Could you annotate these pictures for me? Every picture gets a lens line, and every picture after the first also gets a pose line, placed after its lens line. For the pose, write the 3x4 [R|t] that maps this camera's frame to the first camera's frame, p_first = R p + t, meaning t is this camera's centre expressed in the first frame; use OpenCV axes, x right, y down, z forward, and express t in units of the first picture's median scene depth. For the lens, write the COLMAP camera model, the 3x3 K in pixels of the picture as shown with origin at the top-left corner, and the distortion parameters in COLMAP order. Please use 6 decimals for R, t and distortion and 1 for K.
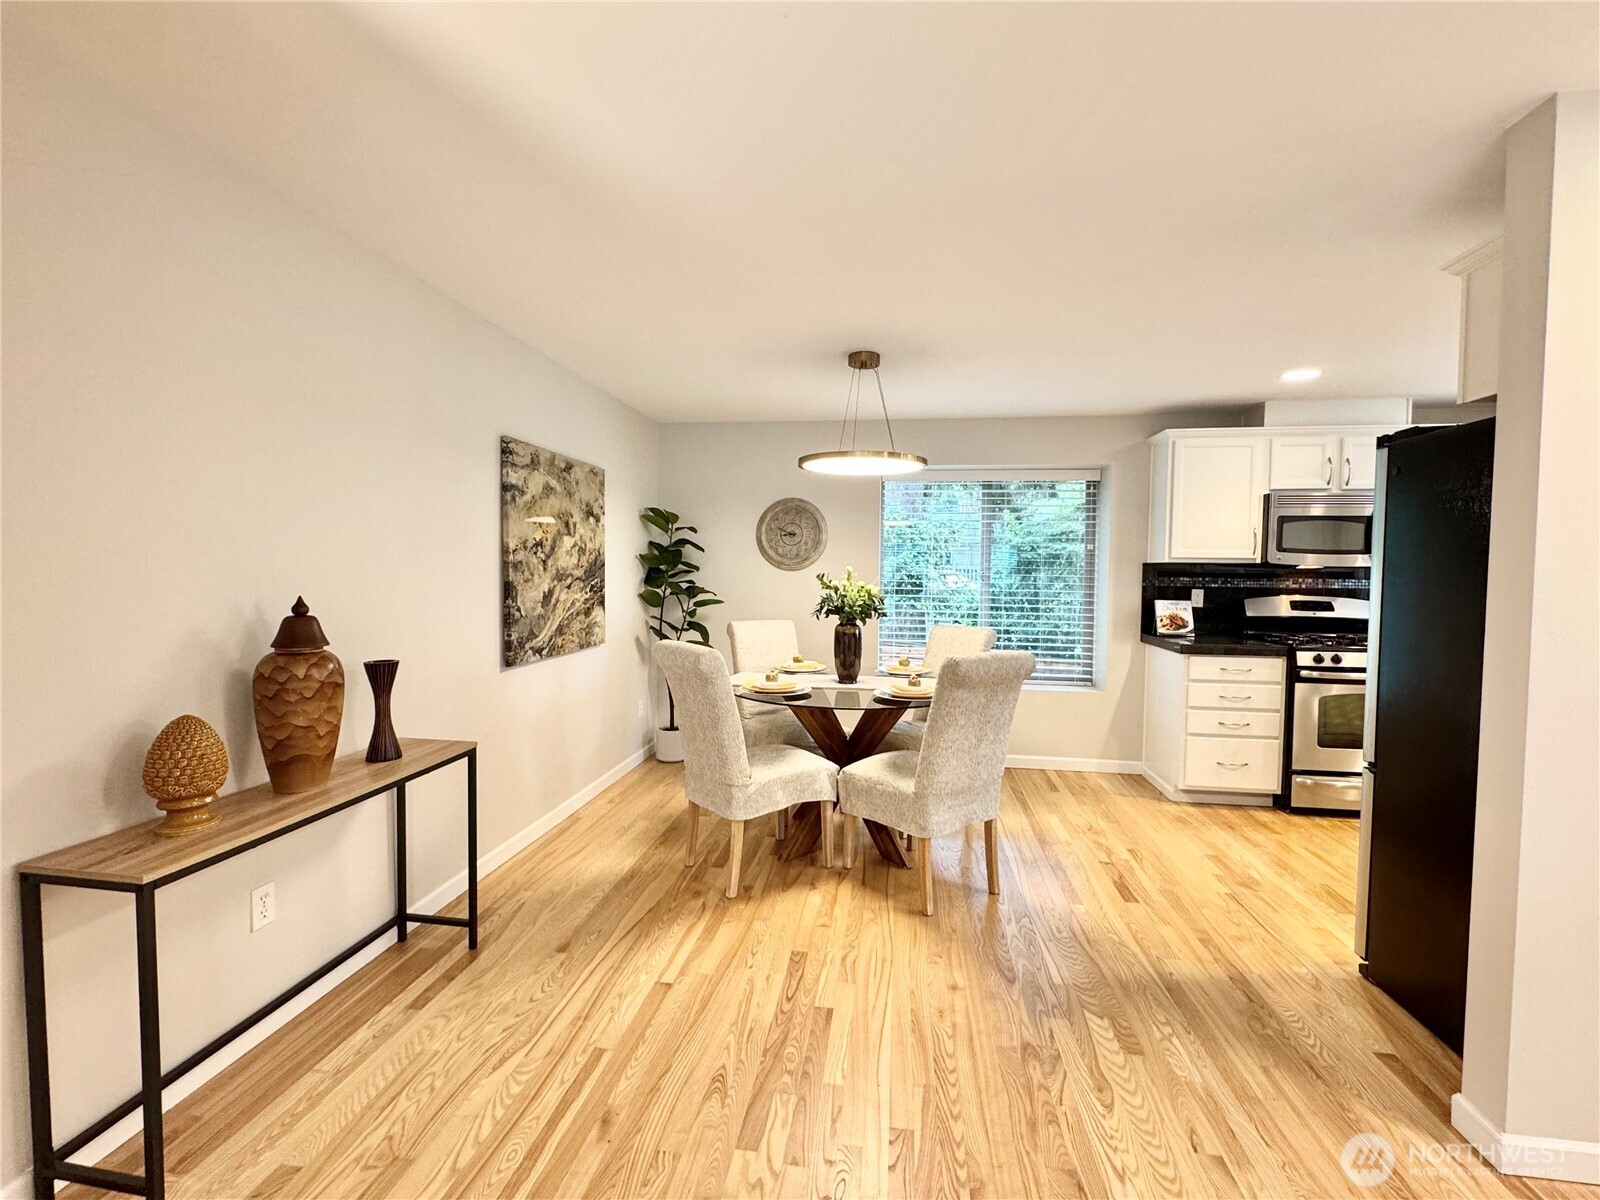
lens RADIAL K [[688.6, 0, 800.0], [0, 688.6, 600.0], [0, 0, 1]] dist [-0.000780, -0.000074]
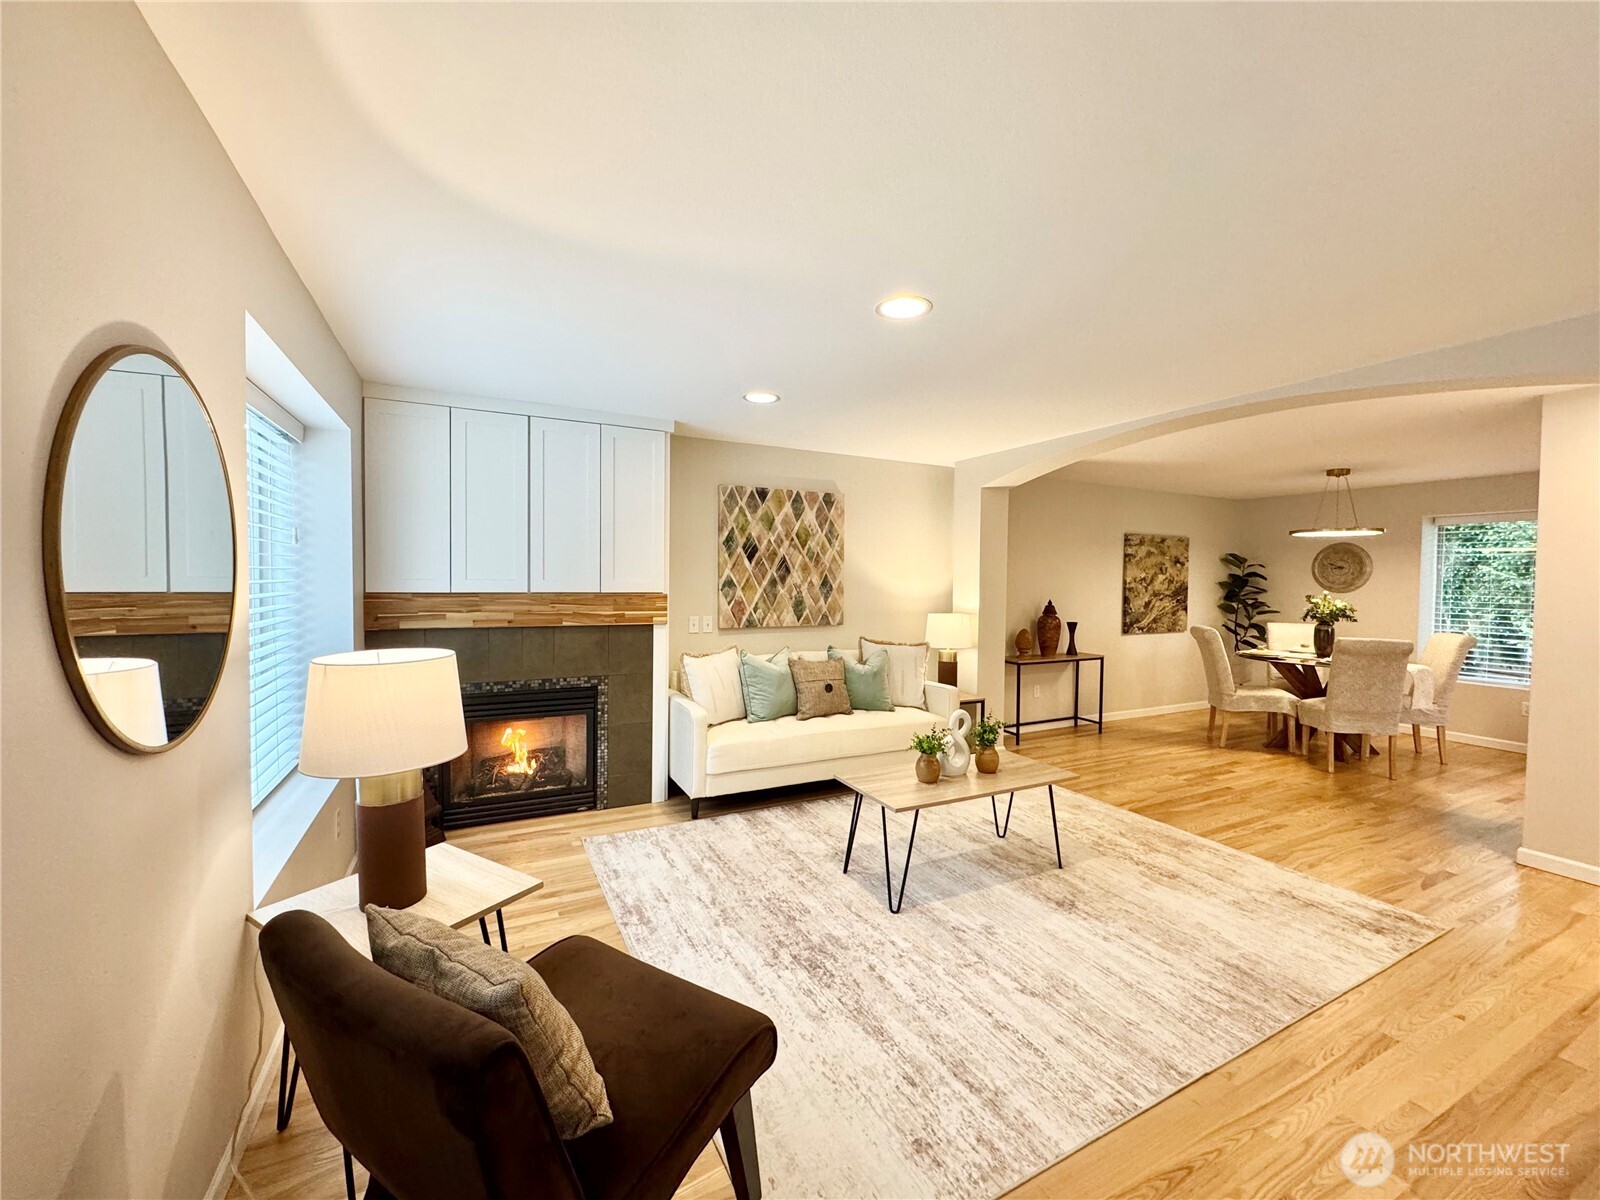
lens RADIAL K [[648.1, 0, 790.3], [0, 648.1, 597.4], [0, 0, 1]] dist [-0.001132, 0.000165]
pose [[0.565111, 0.019391, -0.824787, 0.652701], [-0.040874, 0.999154, -0.004515, 0.028803], [0.824002, 0.036264, 0.565425, -1.027760]]
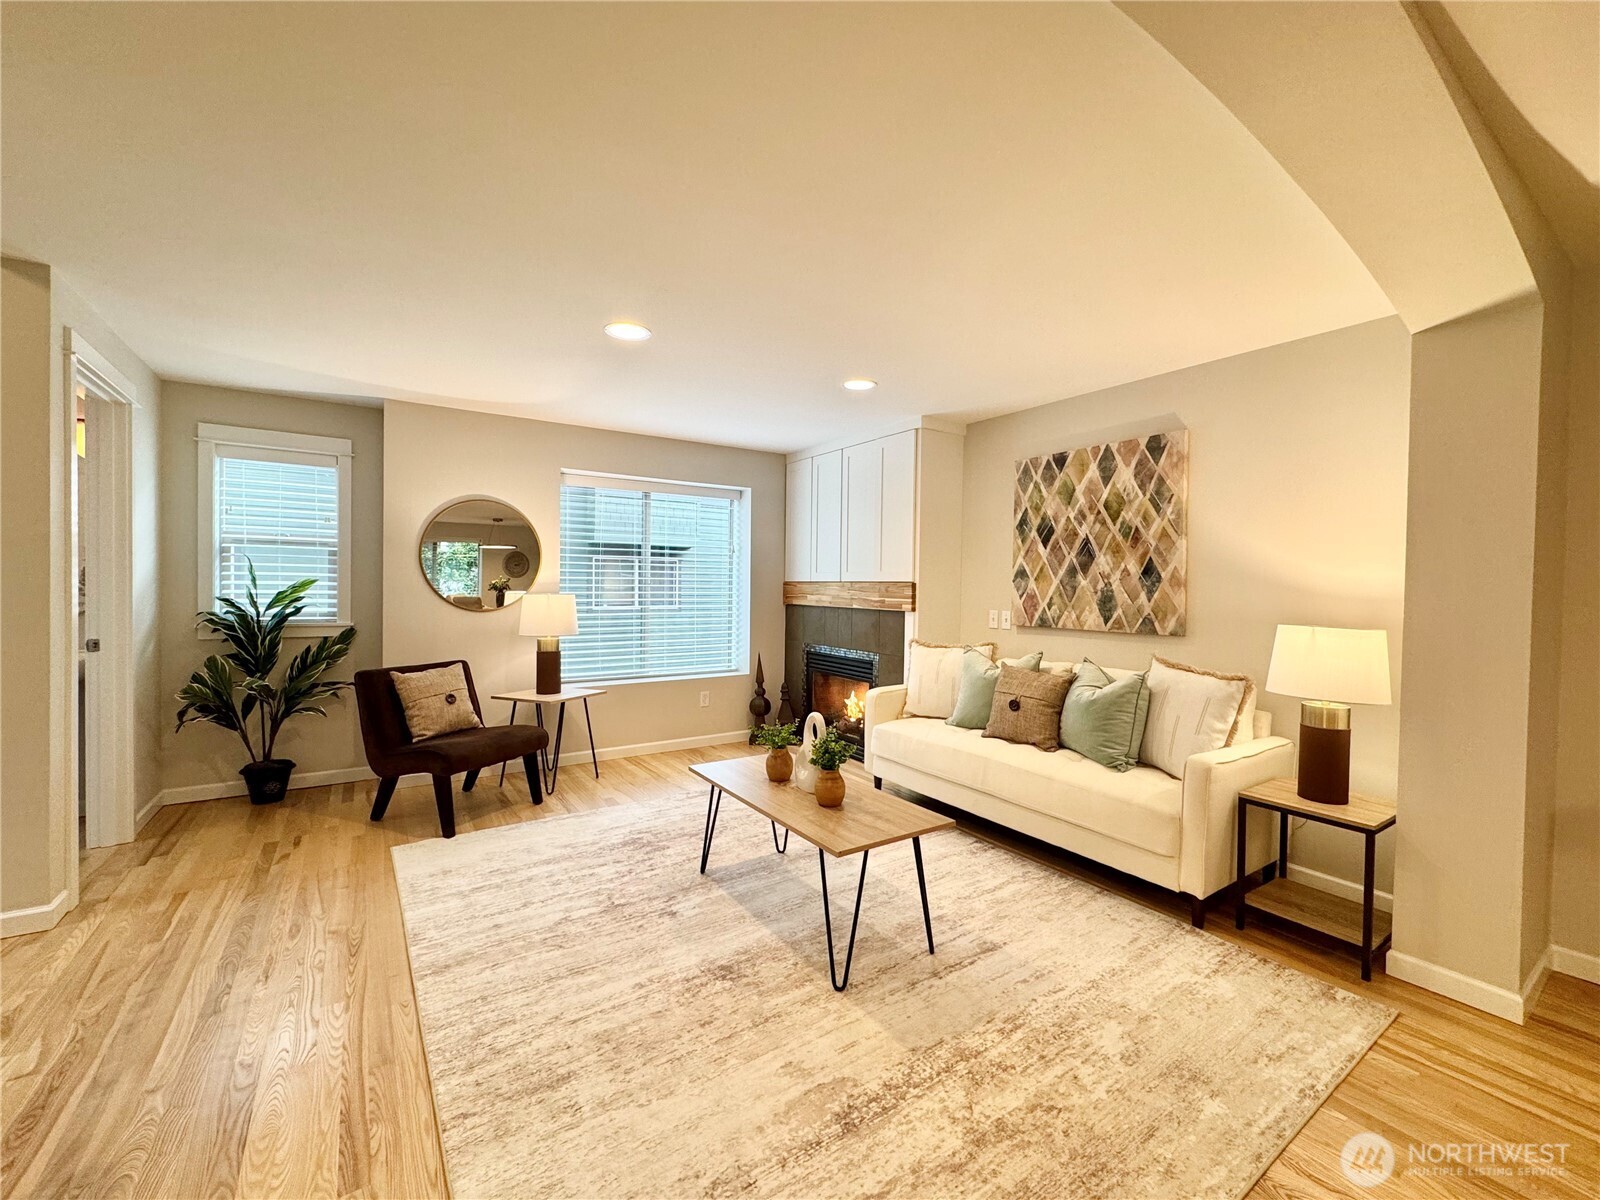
lens RADIAL K [[648.1, 0, 790.3], [0, 648.1, 597.4], [0, 0, 1]] dist [-0.001132, 0.000165]
pose [[-0.751309, -0.009642, -0.659880, 0.540290], [-0.050954, 0.997756, 0.043436, 0.011533], [0.657980, 0.066257, -0.750115, 0.276487]]
